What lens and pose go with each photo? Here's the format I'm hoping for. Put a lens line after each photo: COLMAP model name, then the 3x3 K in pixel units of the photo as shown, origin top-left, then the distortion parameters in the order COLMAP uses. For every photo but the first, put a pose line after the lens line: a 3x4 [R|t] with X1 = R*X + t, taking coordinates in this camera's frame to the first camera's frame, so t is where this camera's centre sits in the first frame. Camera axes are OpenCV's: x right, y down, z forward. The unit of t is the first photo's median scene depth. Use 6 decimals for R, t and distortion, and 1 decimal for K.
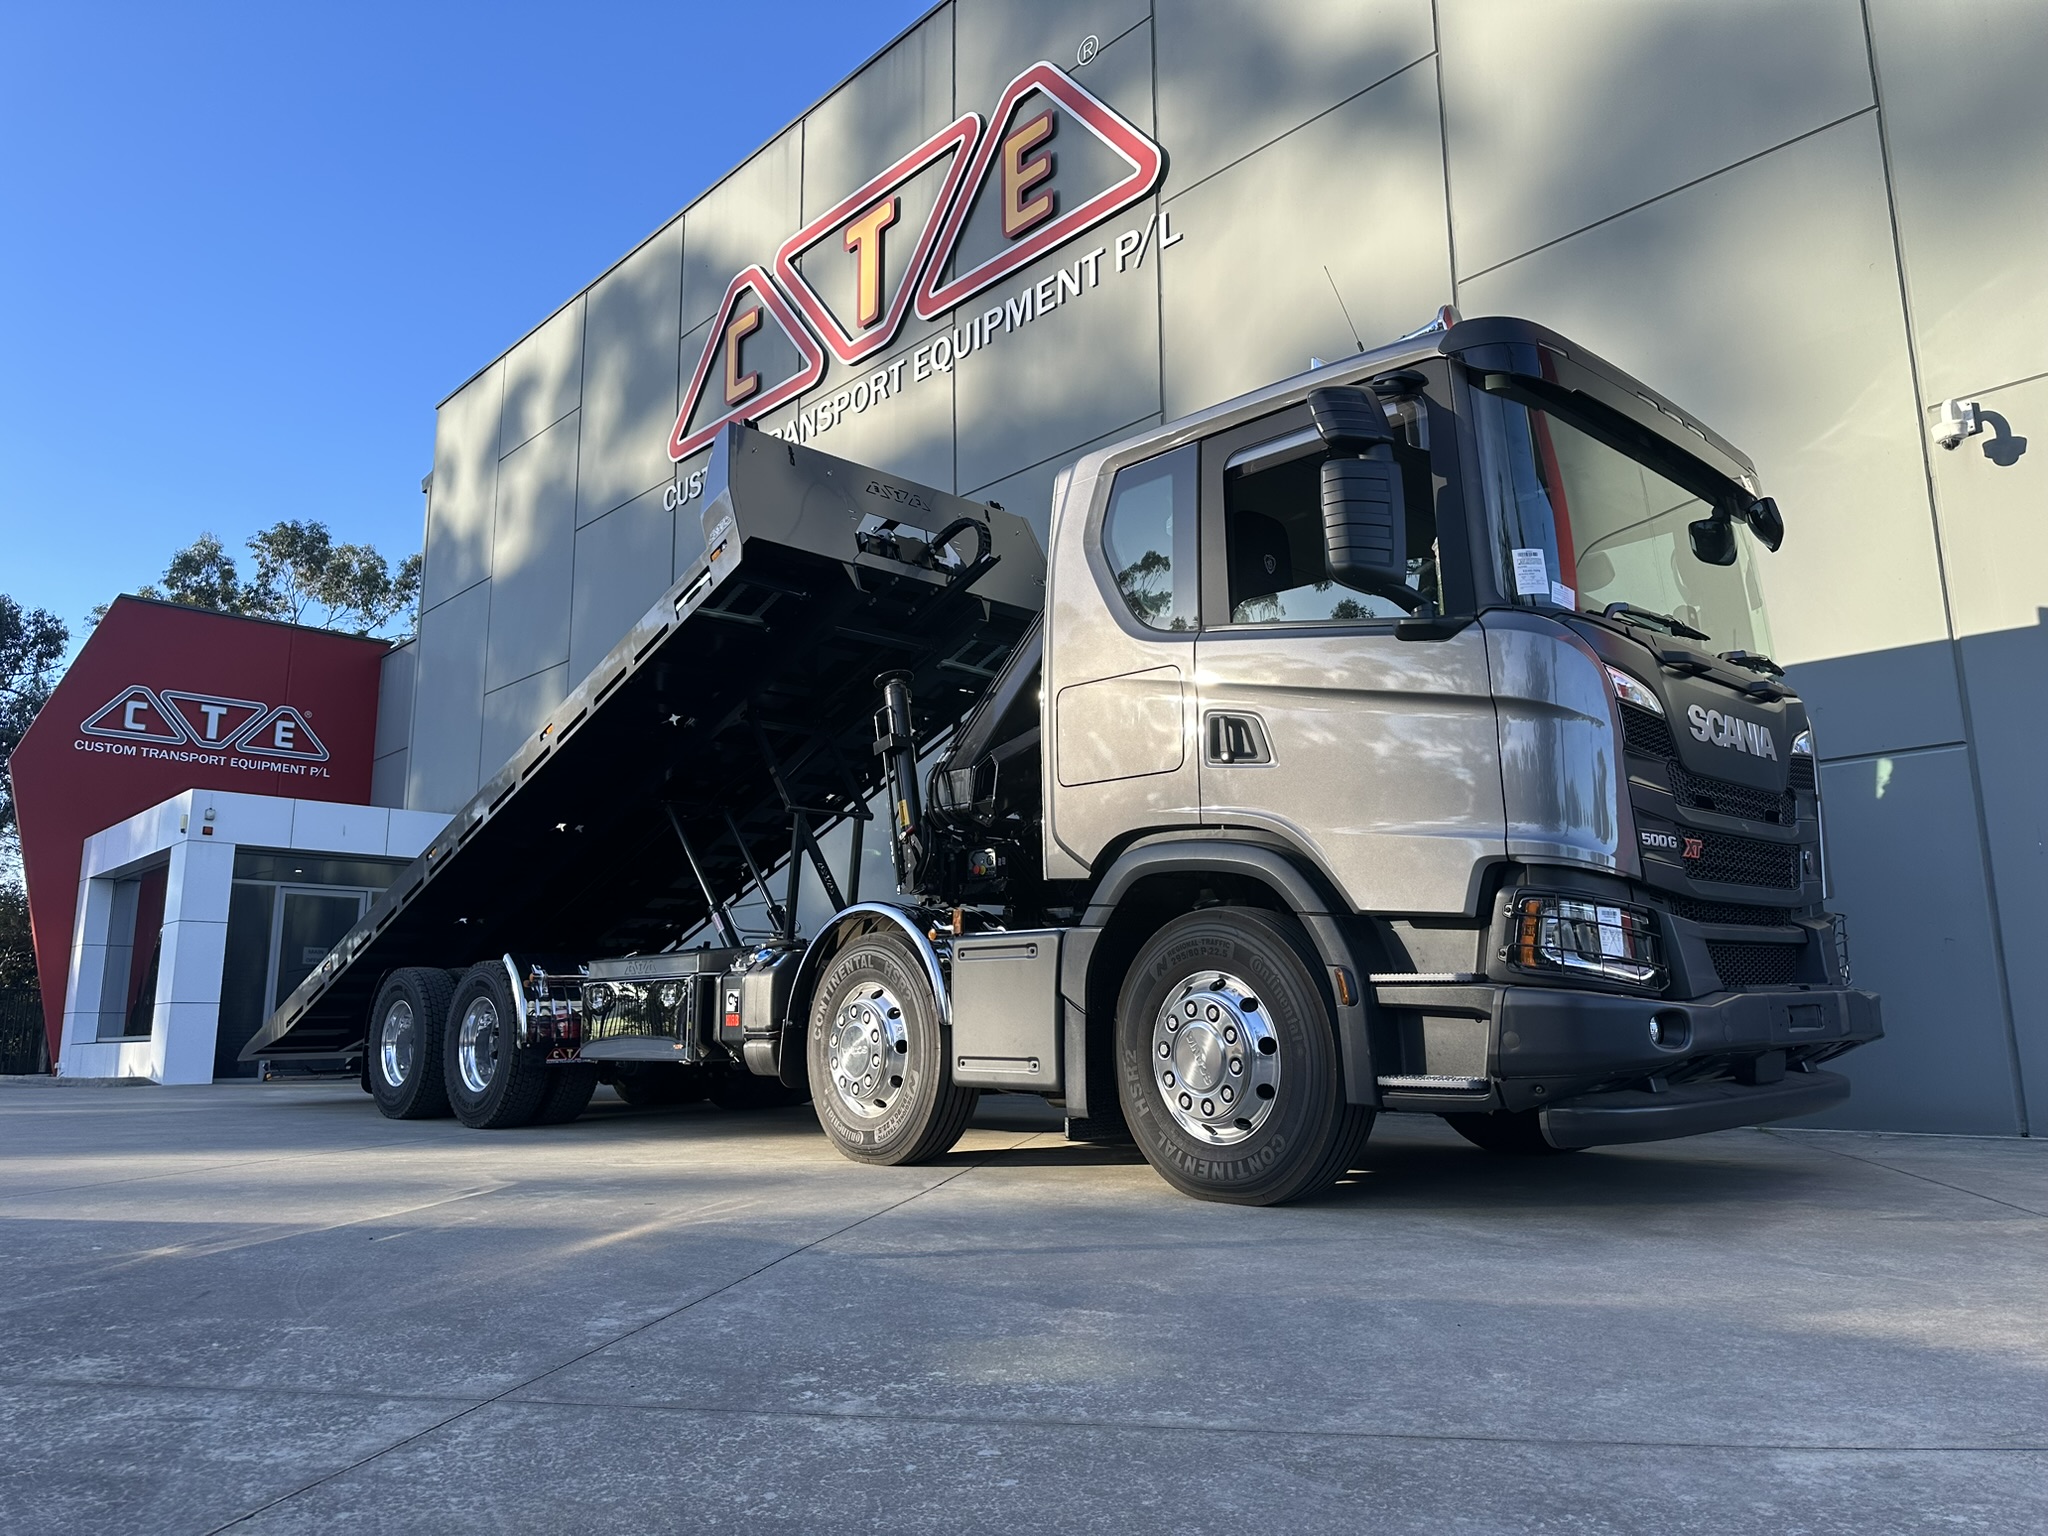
lens RADIAL K [[1431.1, 0, 1041.3], [0, 1431.1, 779.3], [0, 0, 1]] dist [0.027429, -0.050507]
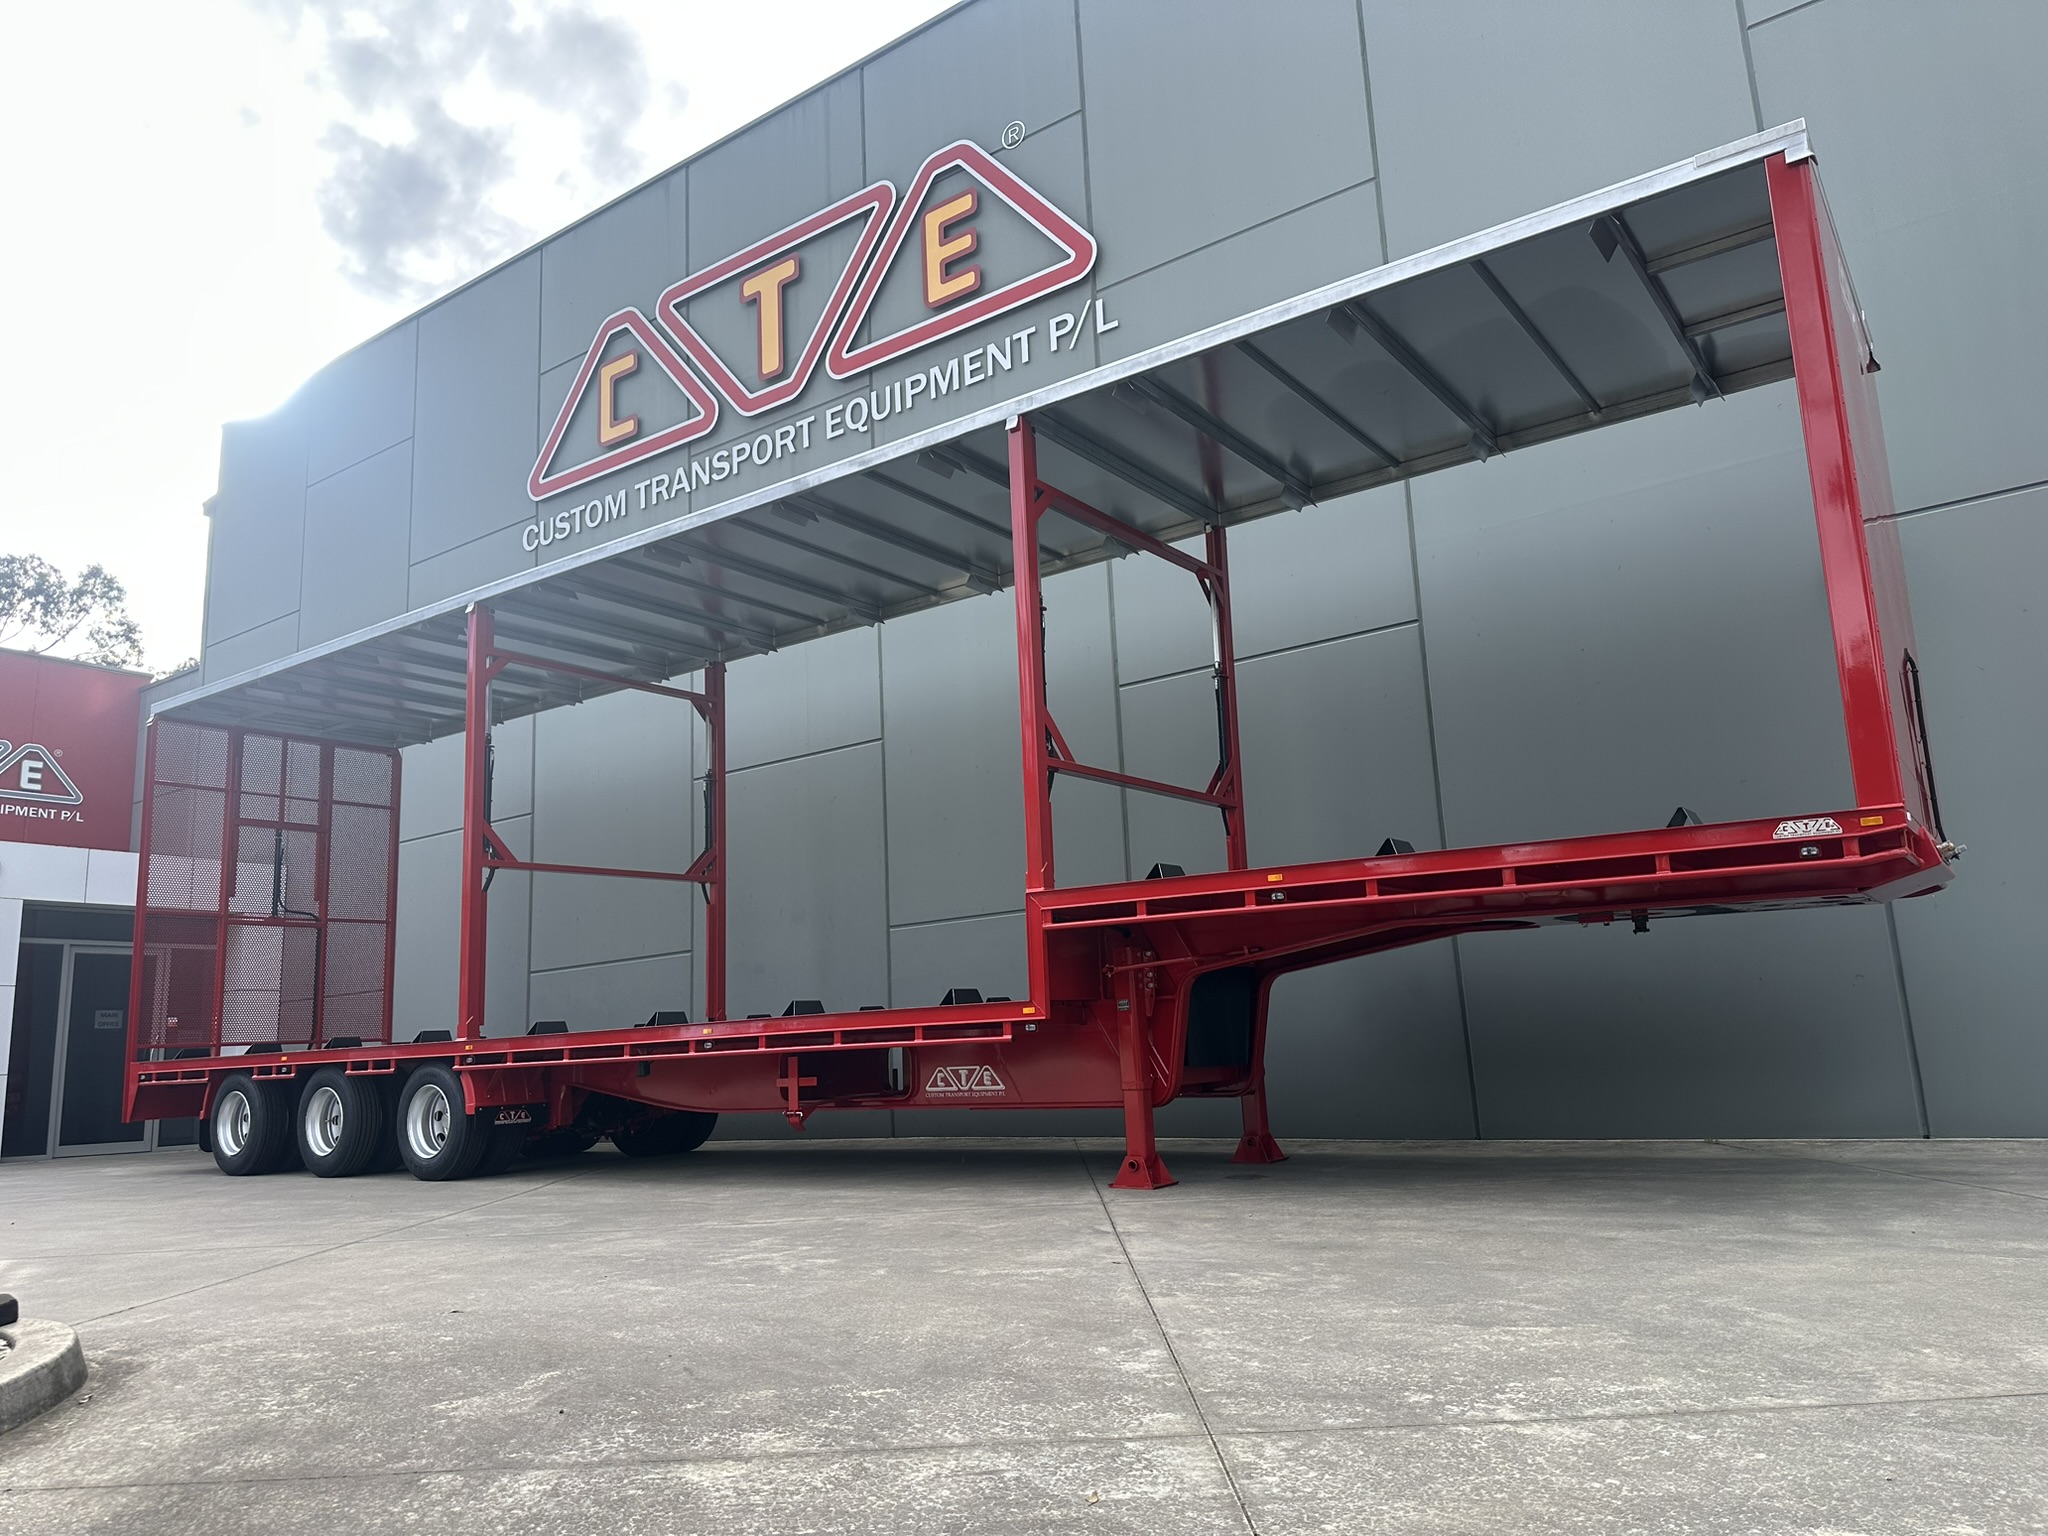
lens RADIAL K [[1431.1, 0, 1036.6], [0, 1431.1, 796.1], [0, 0, 1]] dist [0.027429, -0.050507]
pose [[0.980055, -0.001351, 0.198724, -0.146612], [0.002855, 0.999969, -0.007283, -0.016530], [-0.198708, 0.007705, 0.980028, -0.024722]]
